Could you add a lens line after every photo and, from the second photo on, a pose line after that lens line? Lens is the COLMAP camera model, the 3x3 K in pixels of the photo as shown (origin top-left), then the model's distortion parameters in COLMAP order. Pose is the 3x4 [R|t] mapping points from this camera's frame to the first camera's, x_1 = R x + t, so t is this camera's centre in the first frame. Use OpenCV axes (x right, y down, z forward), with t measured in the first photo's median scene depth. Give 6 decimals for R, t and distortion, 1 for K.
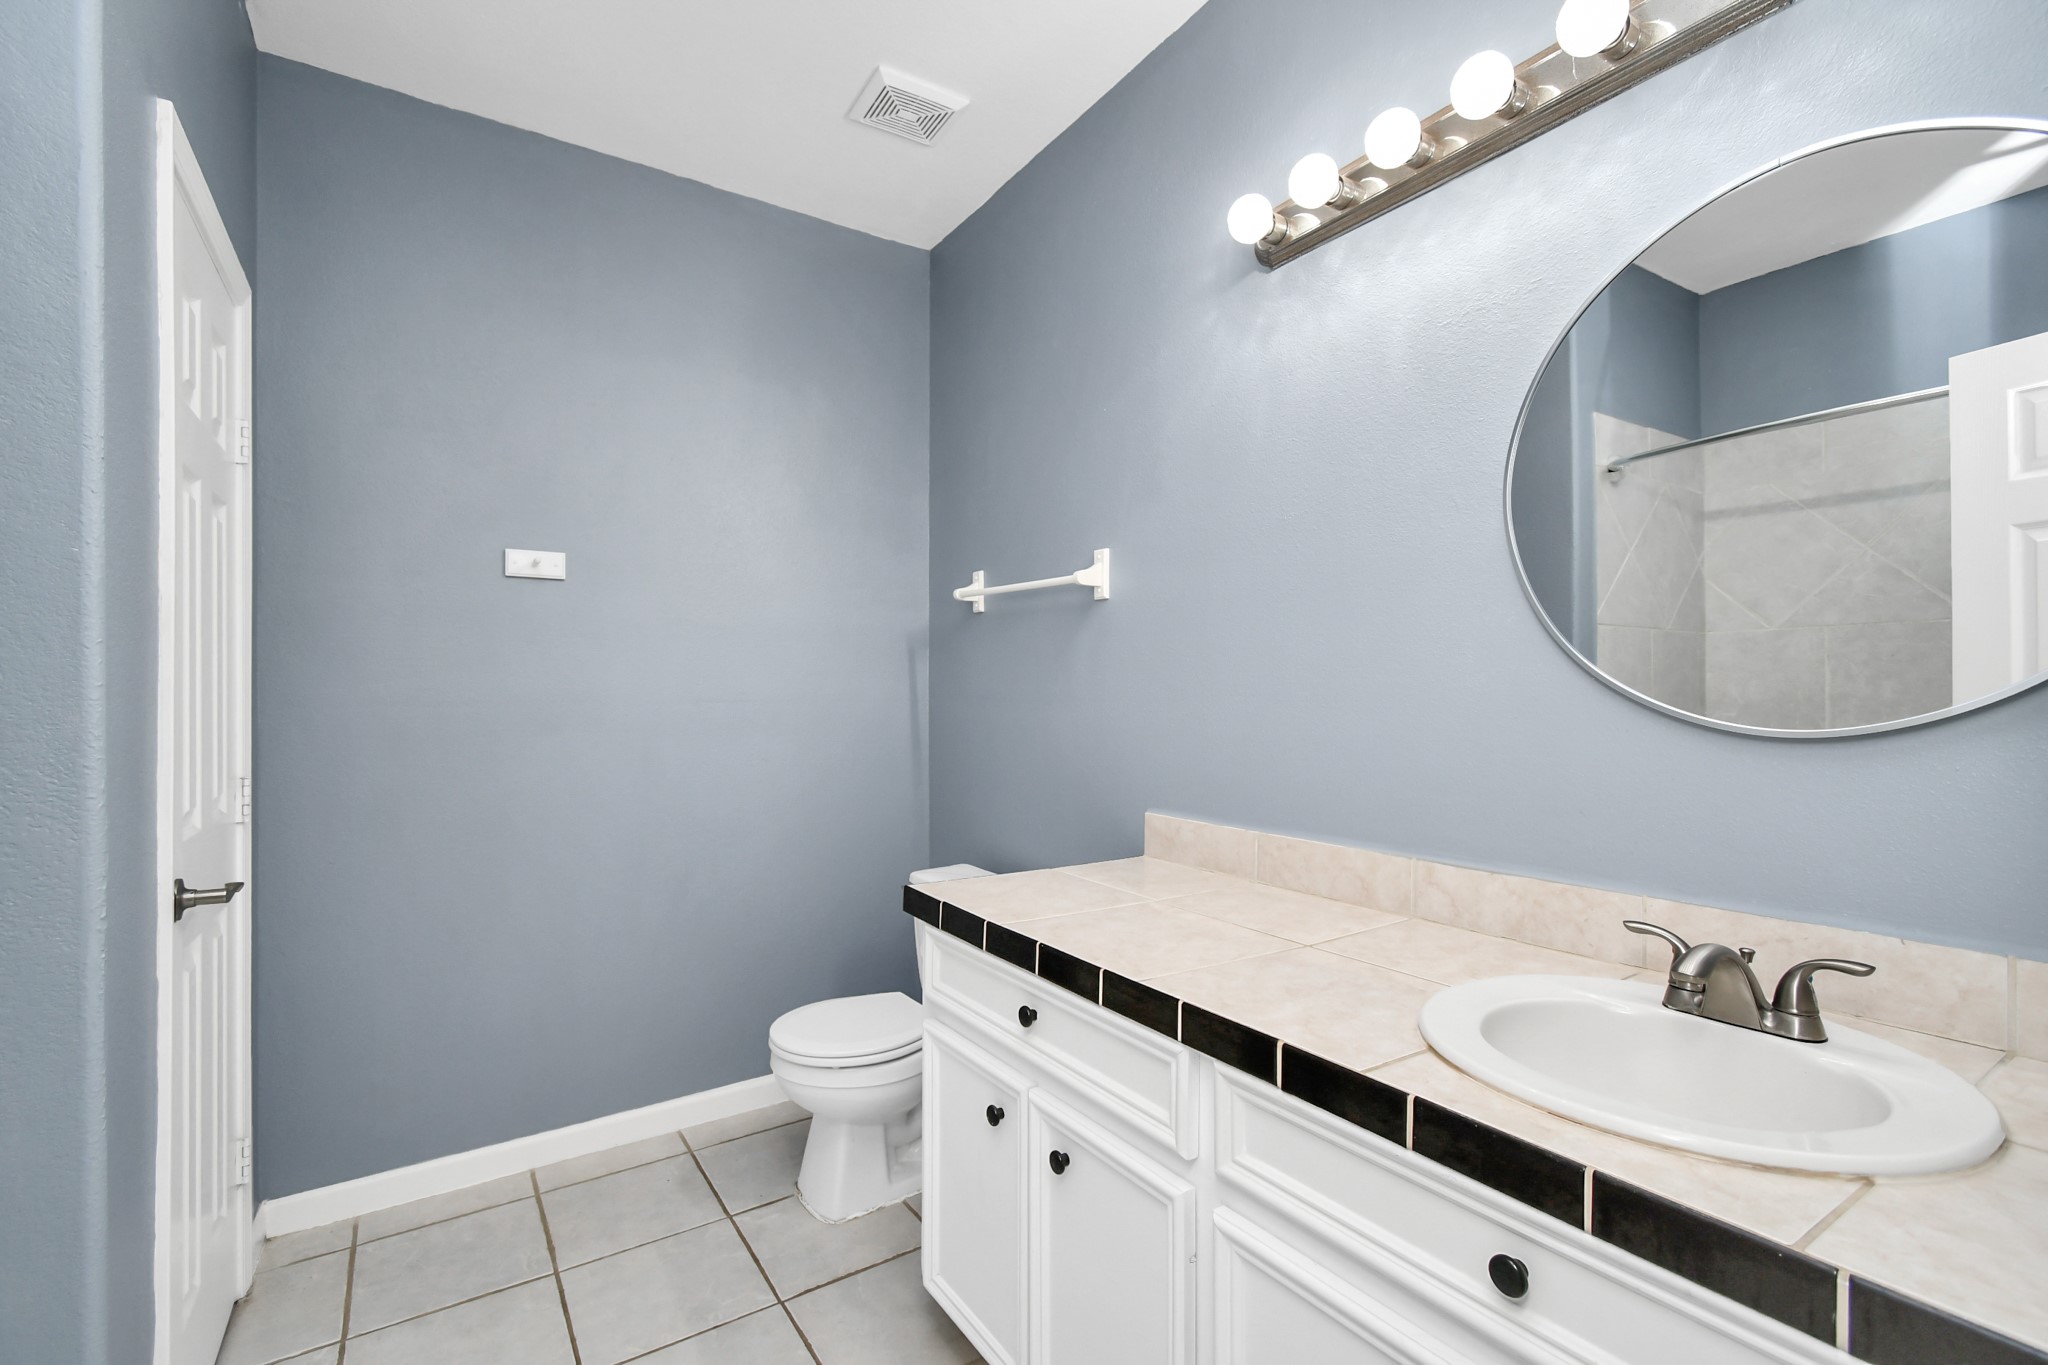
lens RADIAL K [[910.3, 0, 1025.1], [0, 910.3, 696.6], [0, 0, 1]] dist [-0.000829, -0.000240]
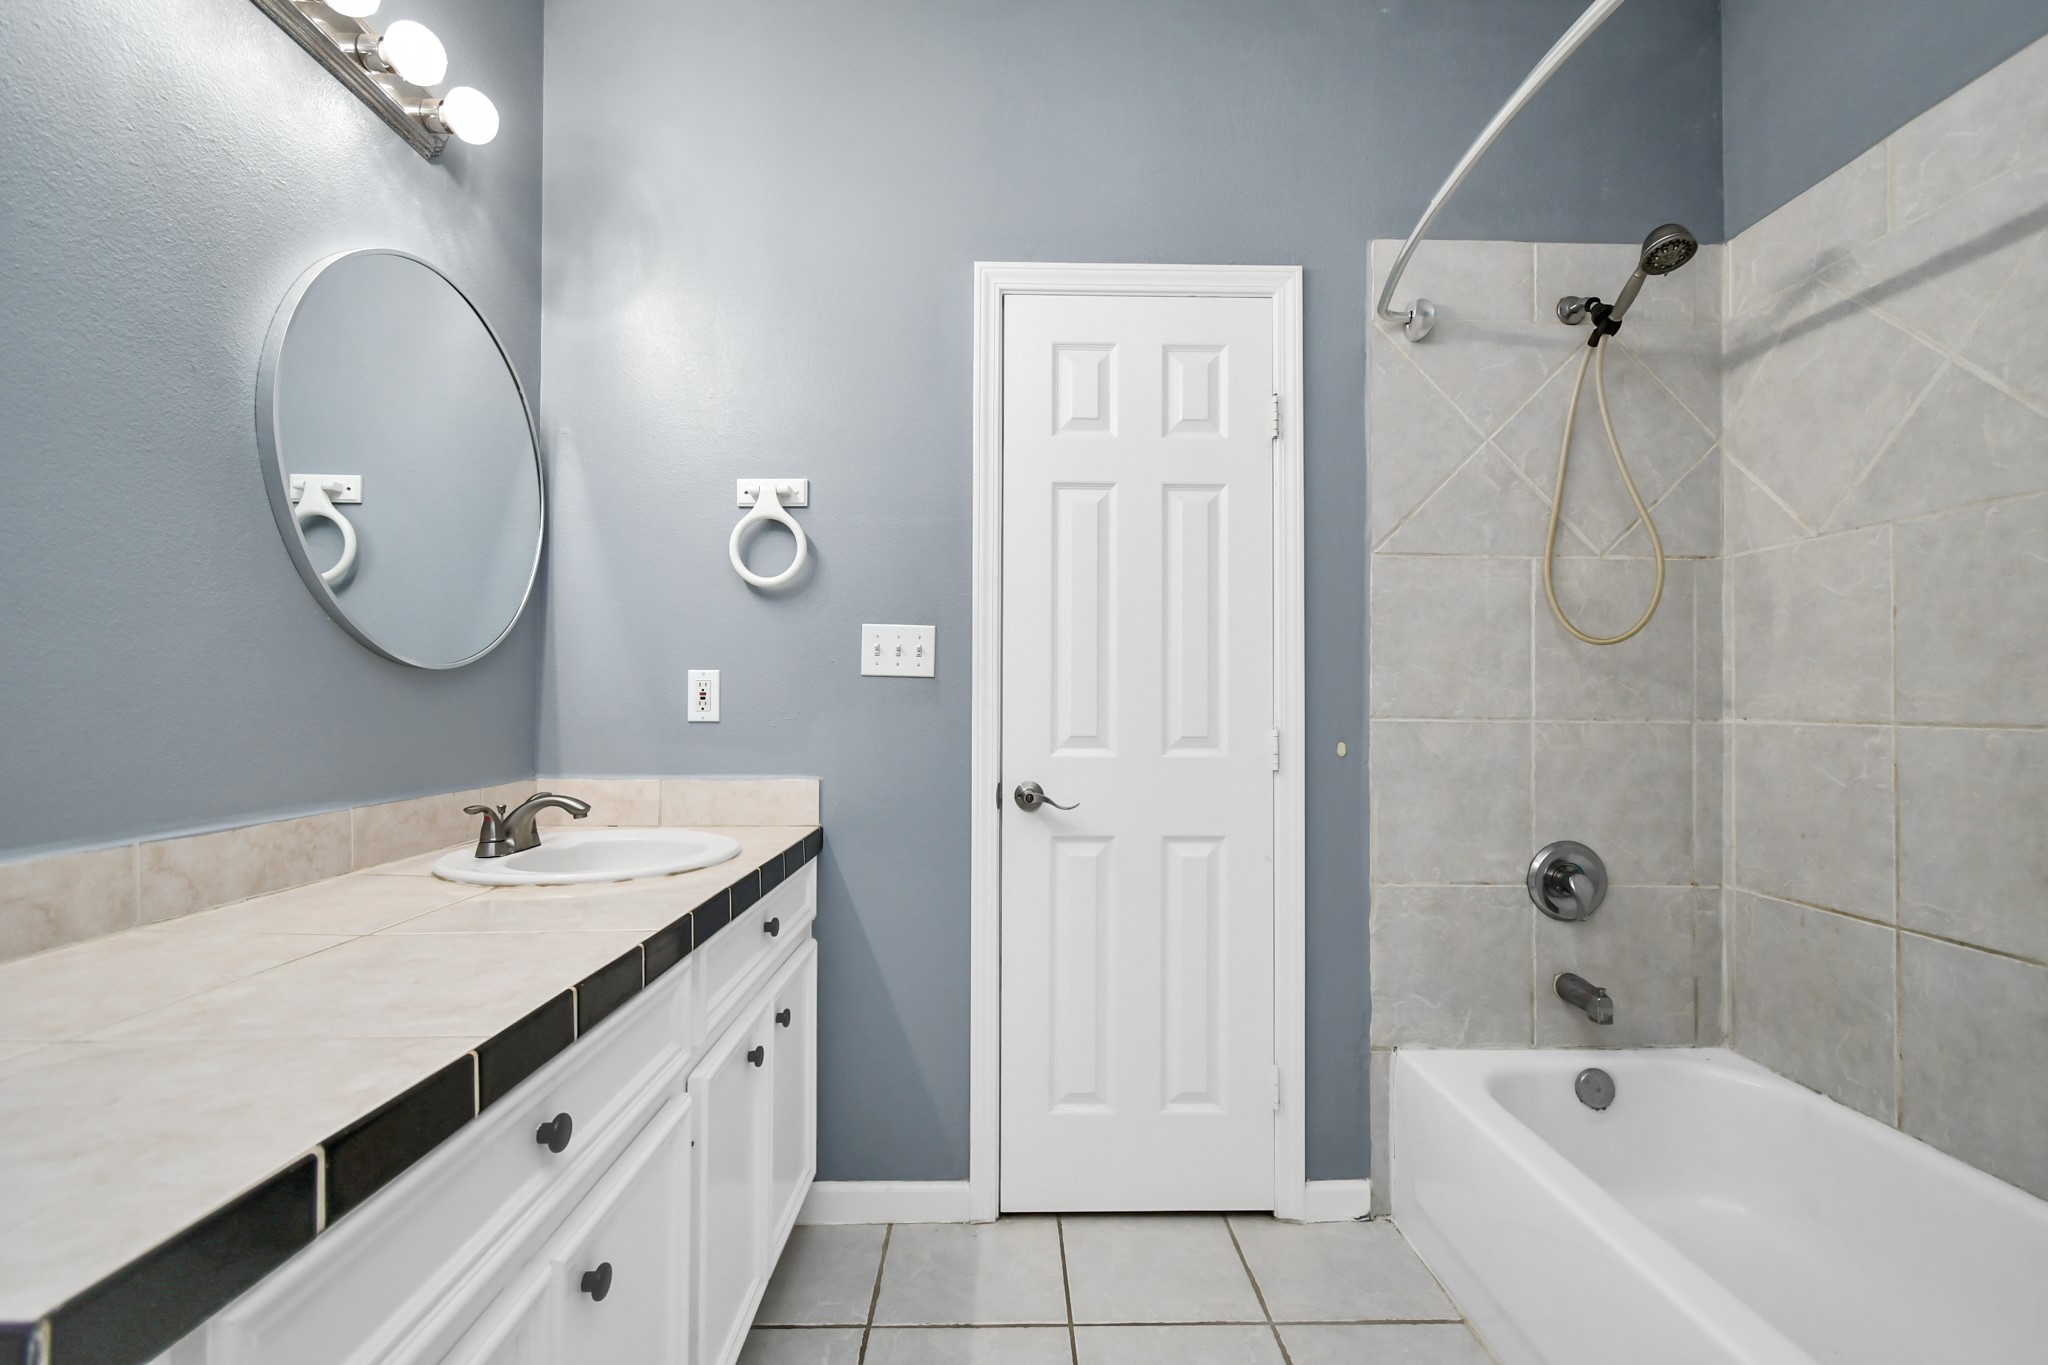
lens RADIAL K [[910.3, 0, 1025.1], [0, 910.3, 696.6], [0, 0, 1]] dist [-0.000829, -0.000240]
pose [[-0.851607, -0.003618, 0.524168, -0.584854], [-0.008843, 0.999933, -0.007465, 0.072691], [-0.524106, -0.010992, -0.851582, 1.400309]]
